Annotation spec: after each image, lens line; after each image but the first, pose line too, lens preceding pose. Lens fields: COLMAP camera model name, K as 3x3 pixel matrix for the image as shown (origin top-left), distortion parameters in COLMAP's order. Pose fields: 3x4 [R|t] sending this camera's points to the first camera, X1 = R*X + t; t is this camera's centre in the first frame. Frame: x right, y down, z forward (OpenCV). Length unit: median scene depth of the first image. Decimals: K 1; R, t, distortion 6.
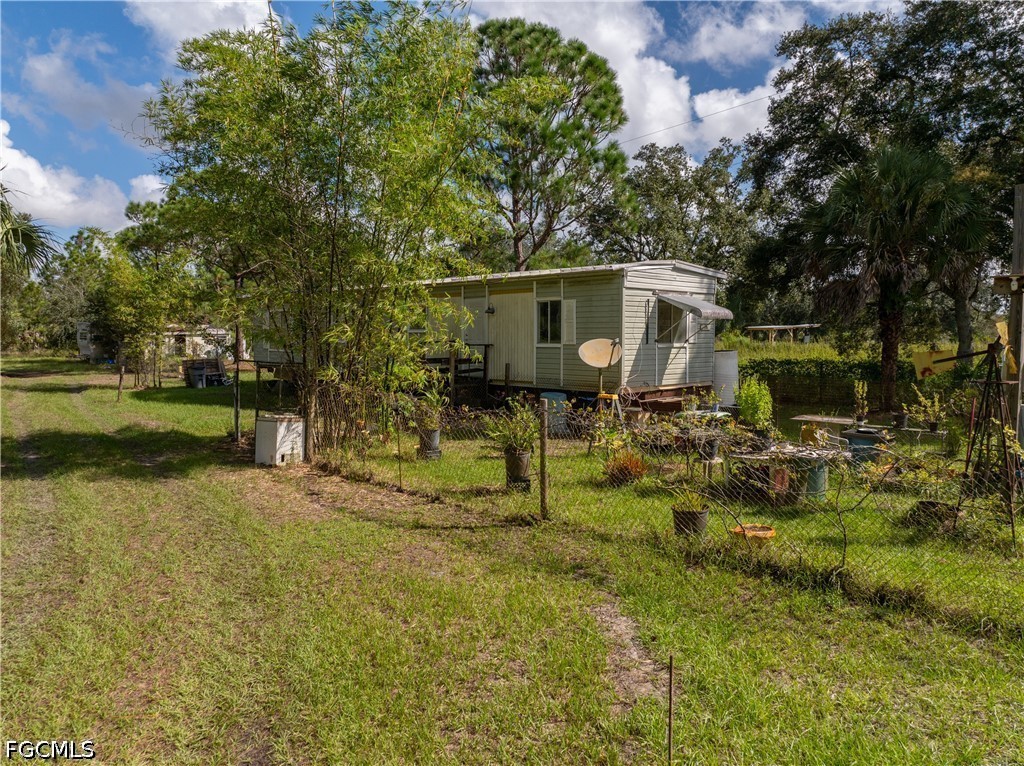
lens RADIAL K [[721.7, 0, 513.4], [0, 721.7, 377.9], [0, 0, 1]] dist [-0.035438, -0.001175]
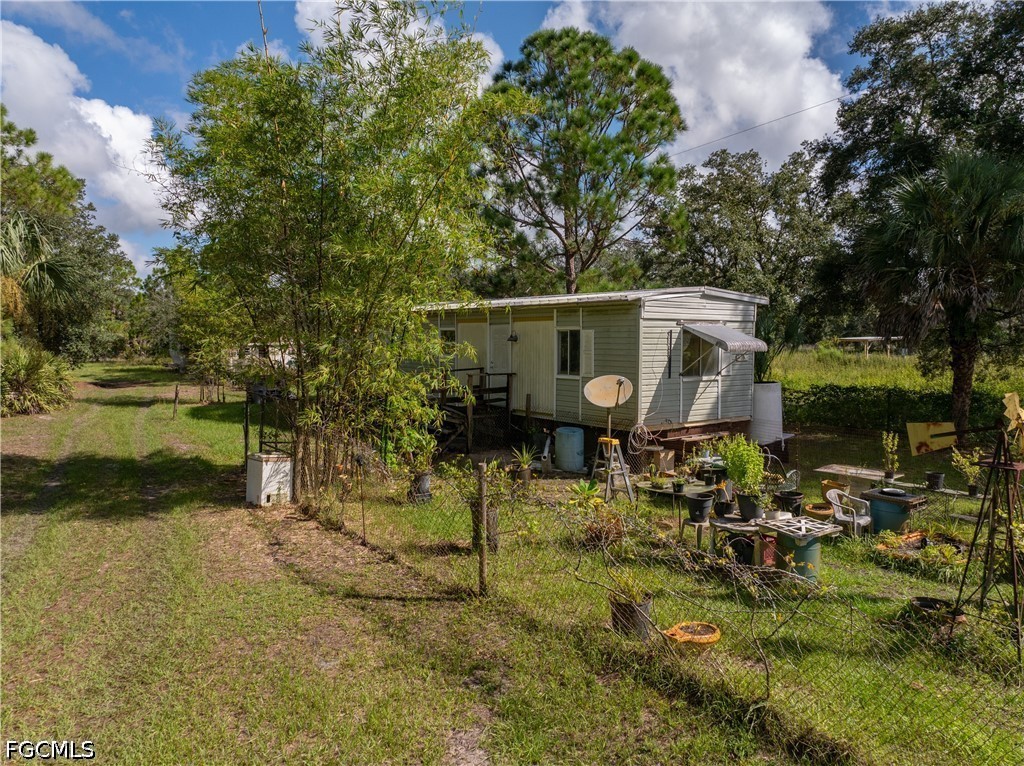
lens RADIAL K [[719.5, 0, 512.0], [0, 719.5, 383.0], [0, 0, 1]] dist [-0.037111, 0.010196]
pose [[0.990717, 0.011177, -0.135481, 0.100853], [-0.010771, 0.999935, 0.003724, -0.038633], [0.135514, -0.002231, 0.990773, 0.049939]]
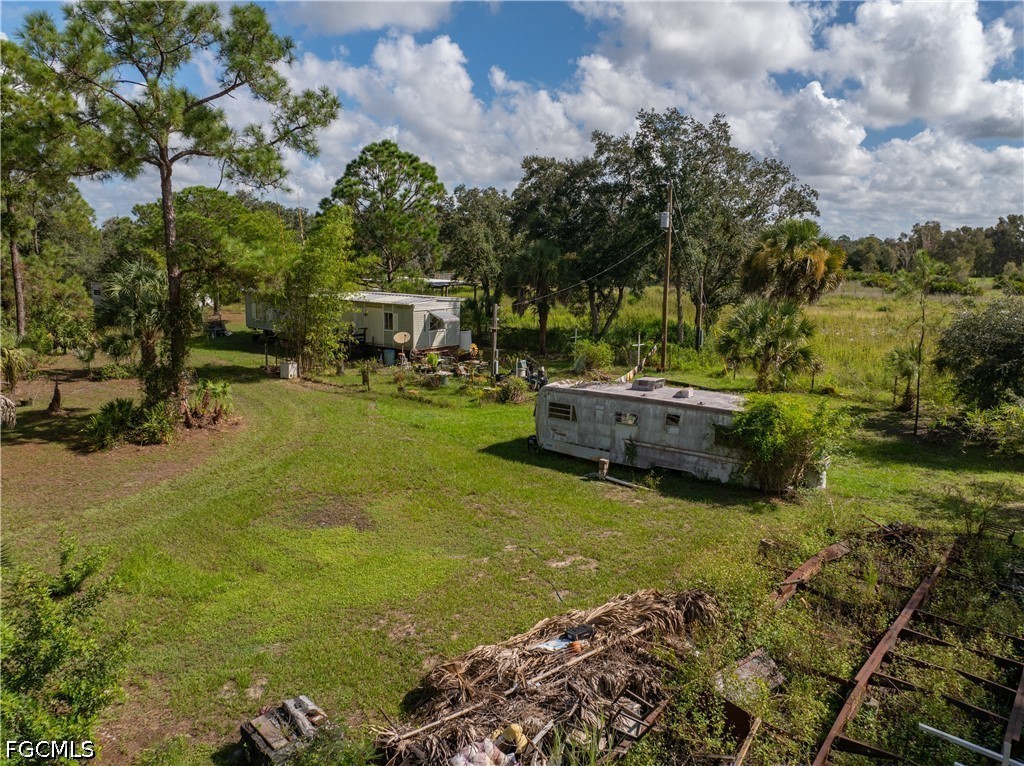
lens RADIAL K [[753.9, 0, 511.6], [0, 753.9, 352.5], [0, 0, 1]] dist [-0.003063, 0.000014]
pose [[0.995182, -0.005149, 0.097909, 0.210163], [-0.002876, 0.996657, 0.081646, -0.177159], [-0.098002, -0.081535, 0.991841, -1.589965]]
